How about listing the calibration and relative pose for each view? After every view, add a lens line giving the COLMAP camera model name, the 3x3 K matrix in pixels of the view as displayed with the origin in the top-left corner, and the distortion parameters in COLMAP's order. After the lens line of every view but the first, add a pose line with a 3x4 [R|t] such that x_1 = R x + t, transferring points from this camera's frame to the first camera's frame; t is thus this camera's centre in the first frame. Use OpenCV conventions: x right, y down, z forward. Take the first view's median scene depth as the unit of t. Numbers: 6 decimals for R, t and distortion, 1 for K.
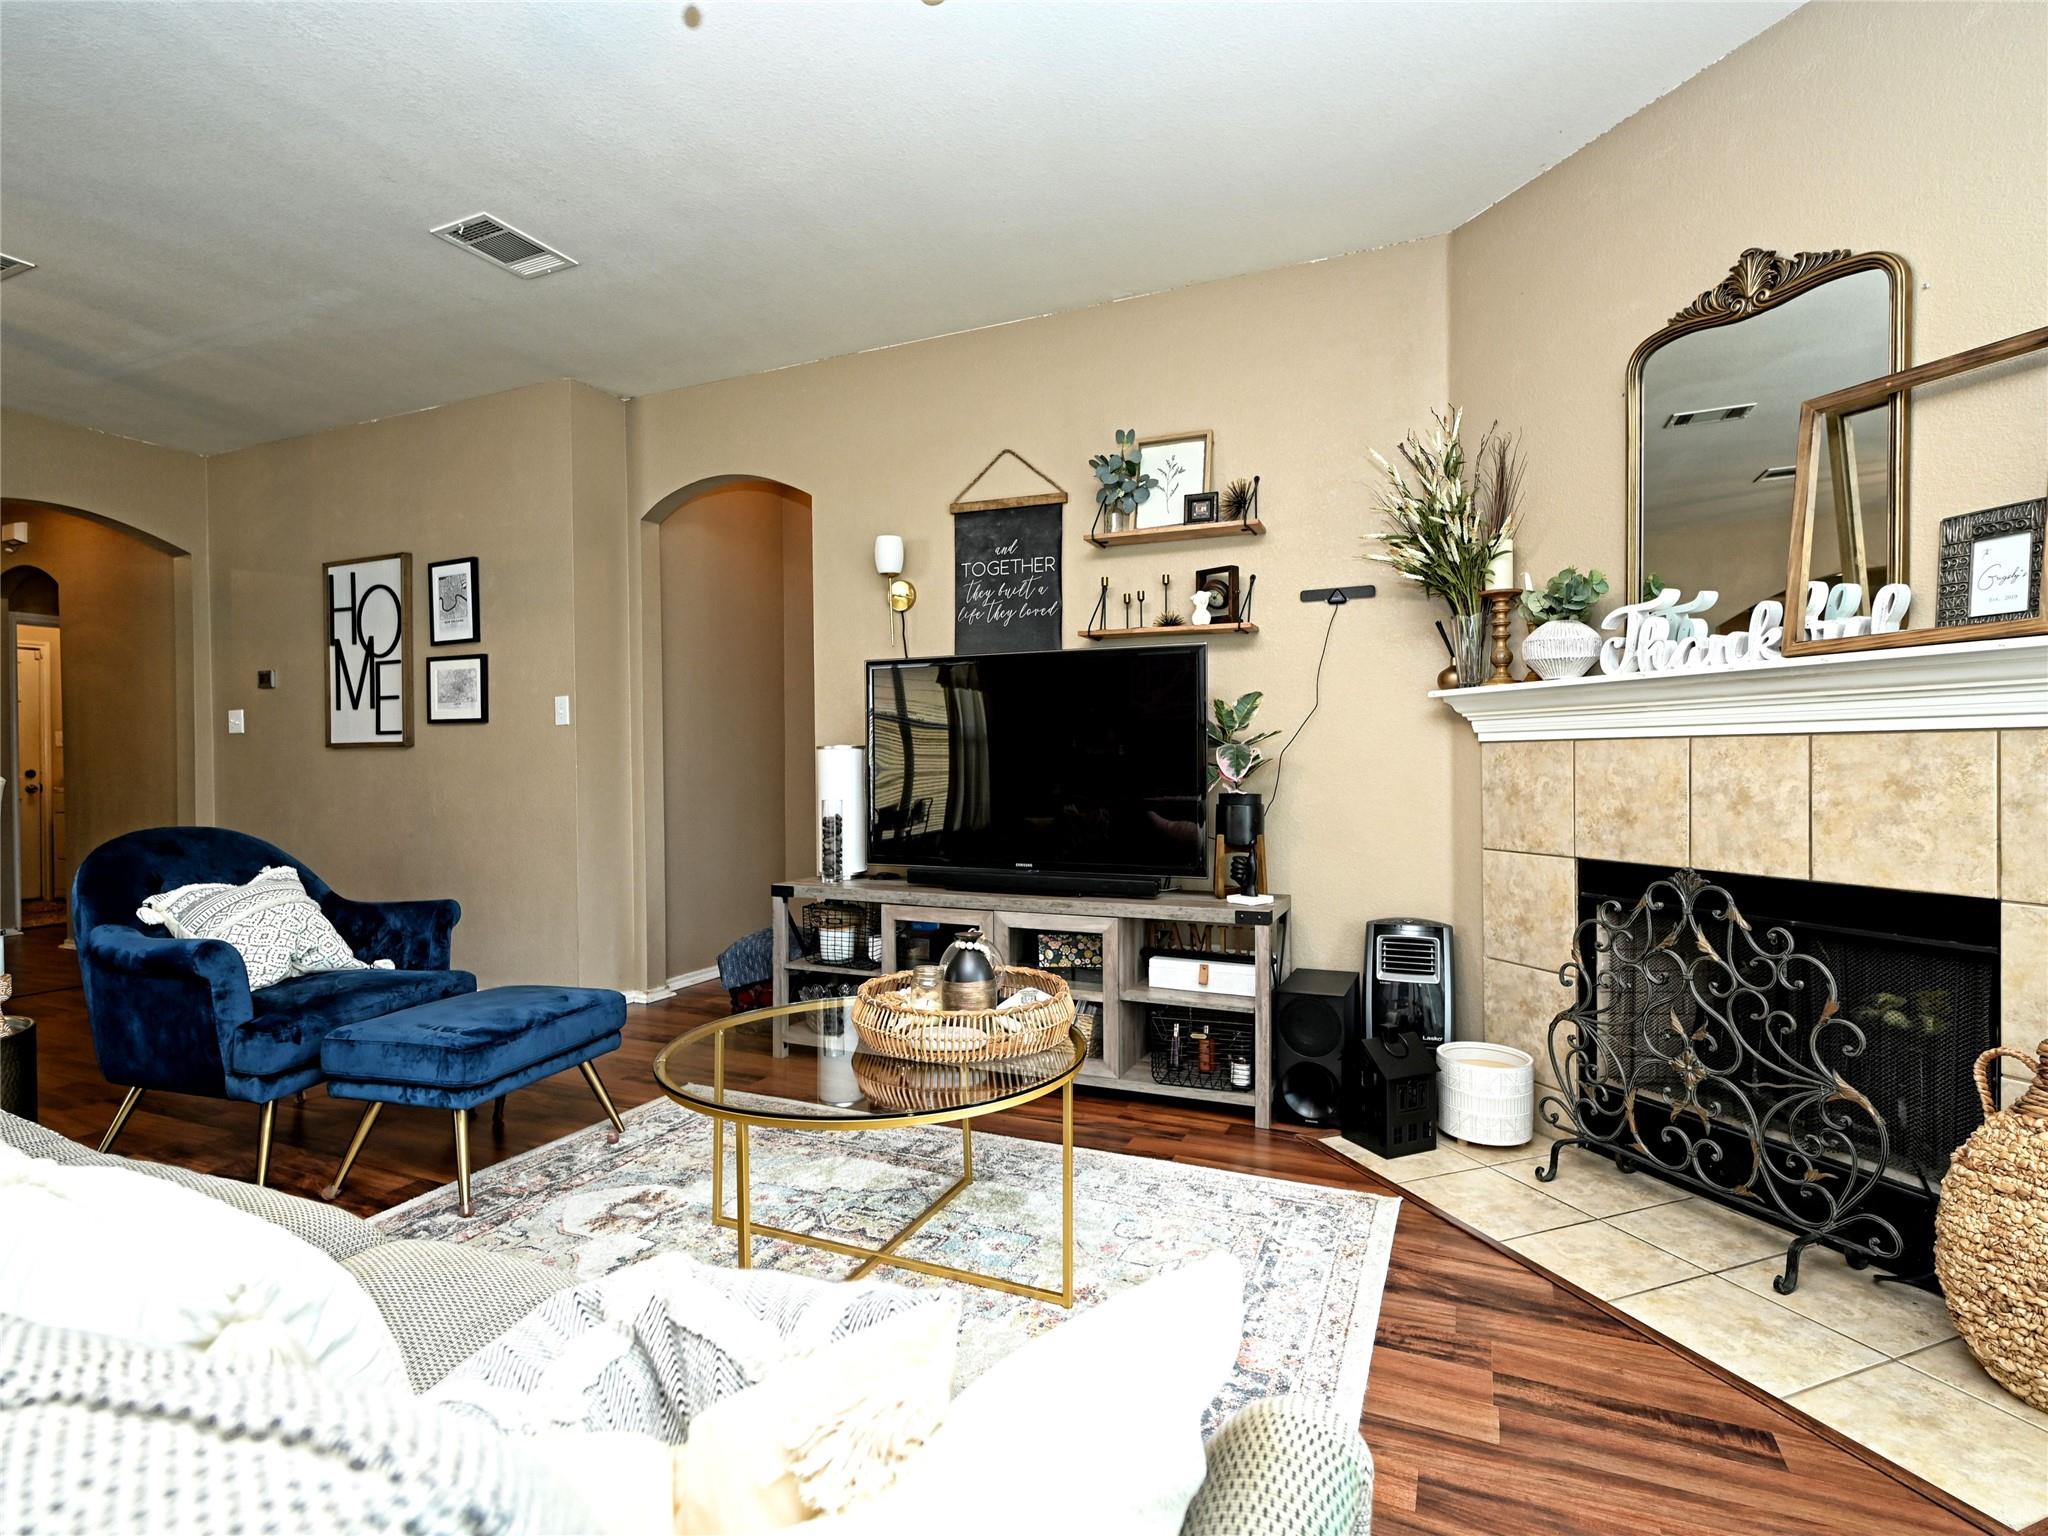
lens RADIAL K [[1004.9, 0, 1035.5], [0, 1004.9, 766.1], [0, 0, 1]] dist [-0.000760, -0.000136]
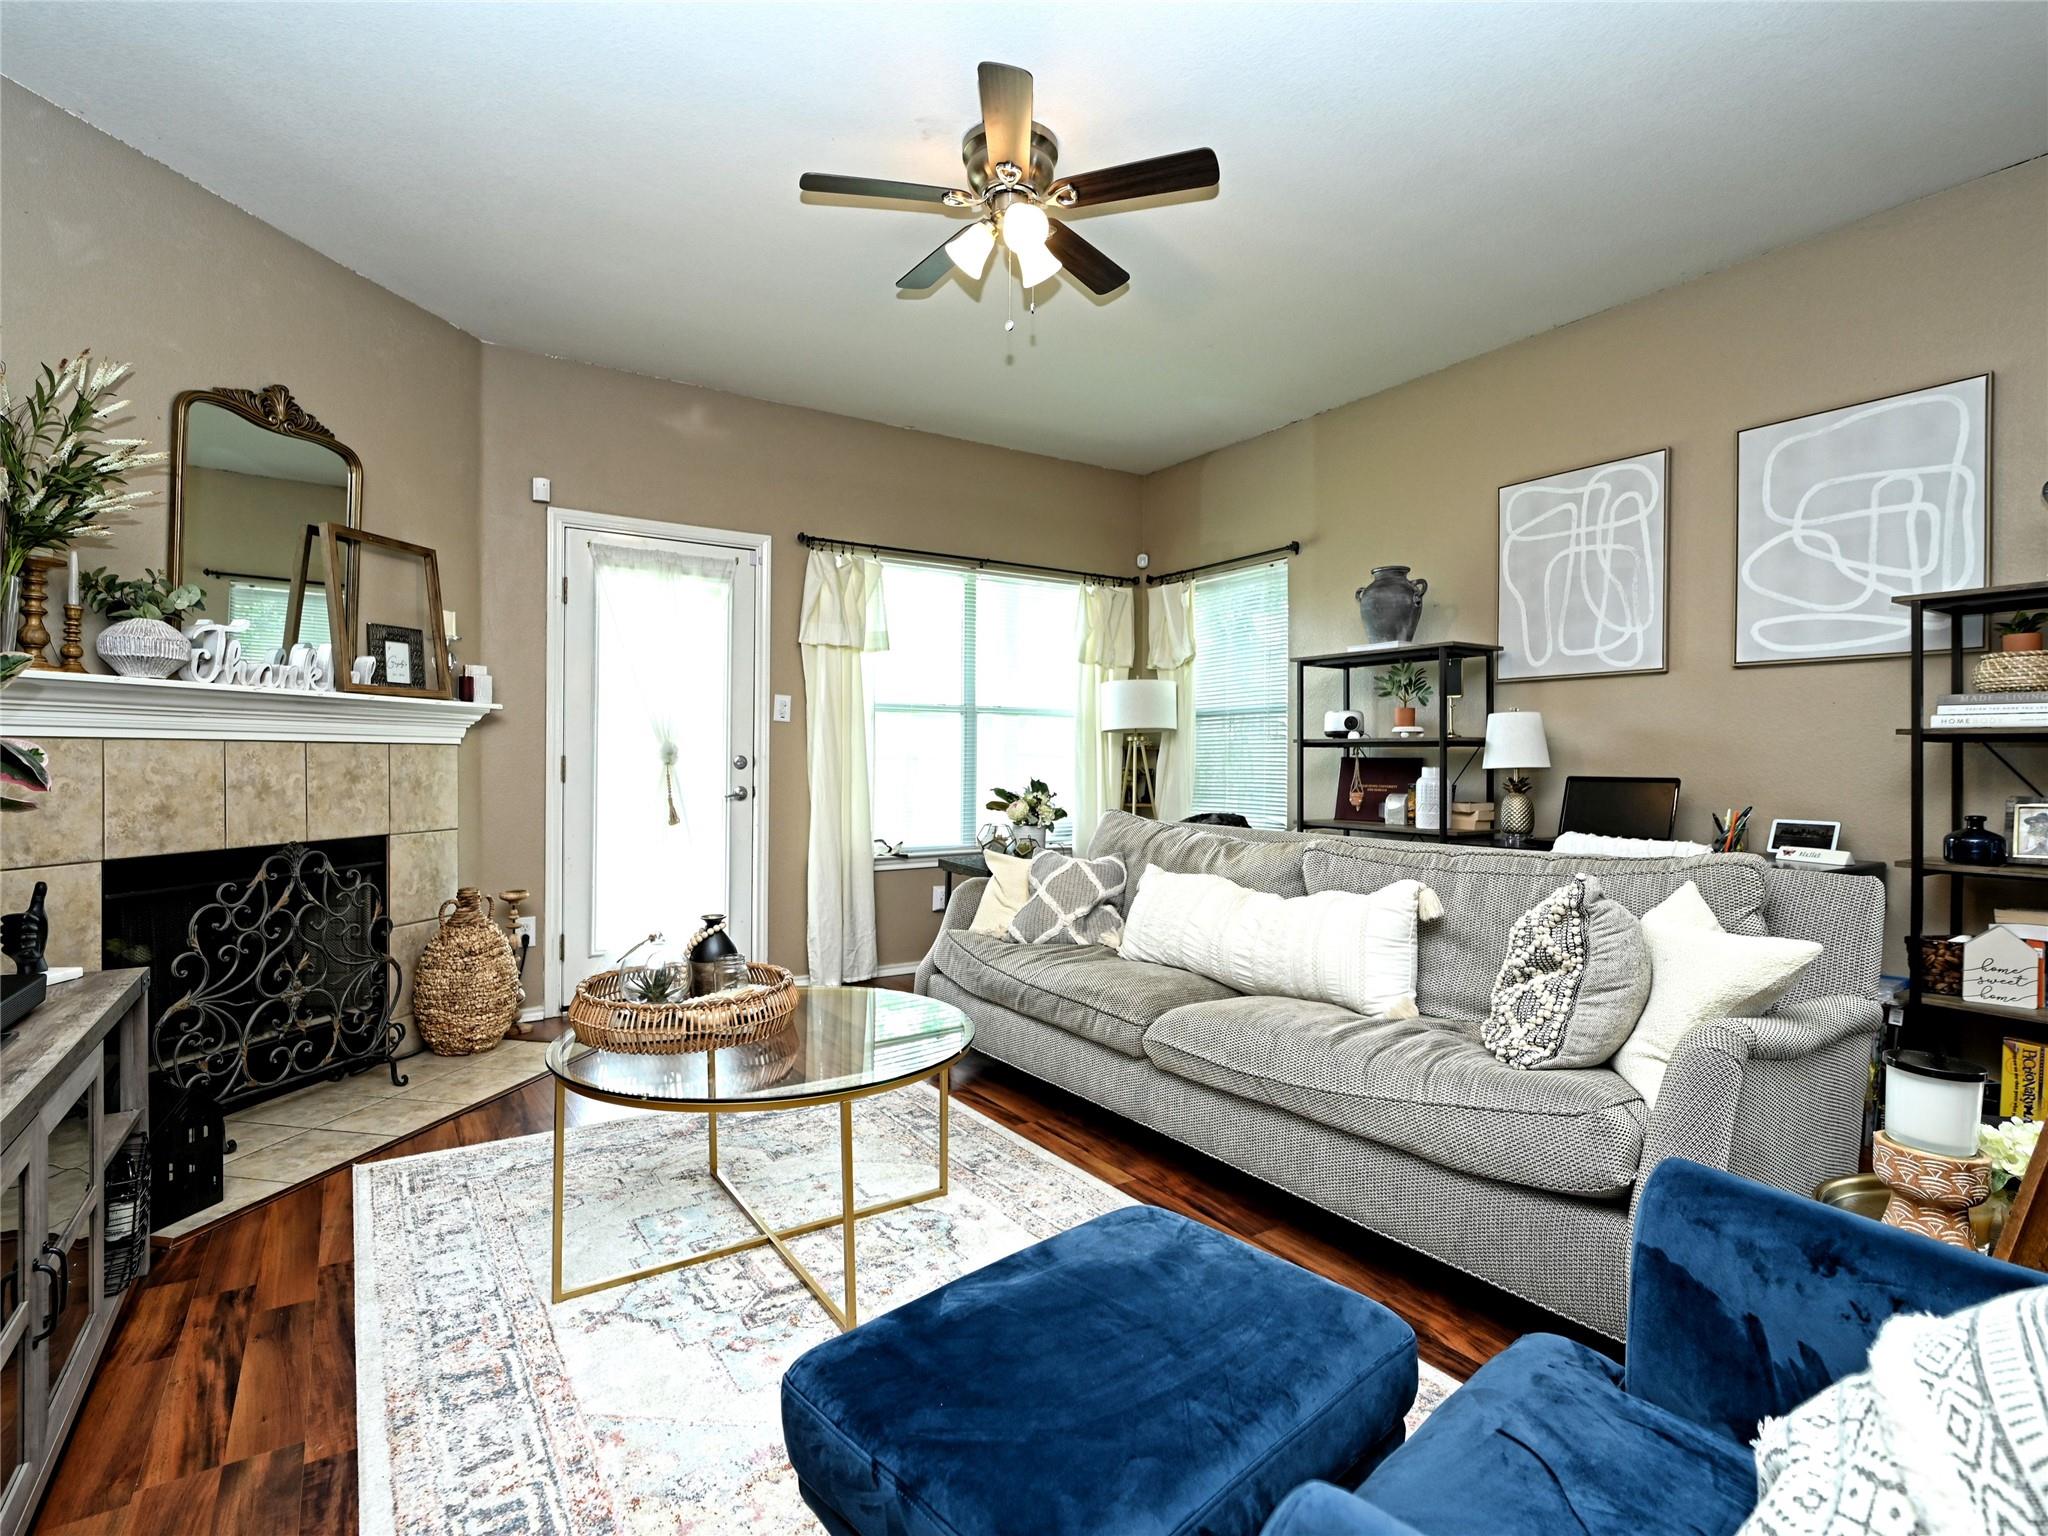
lens RADIAL K [[1004.9, 0, 1029.3], [0, 1004.9, 765.4], [0, 0, 1]] dist [-0.000760, -0.000136]
pose [[-0.840294, -0.005923, 0.542098, -0.840977], [-0.001011, 0.999956, 0.009357, -0.011412], [-0.542129, 0.007314, -0.840263, 1.528249]]
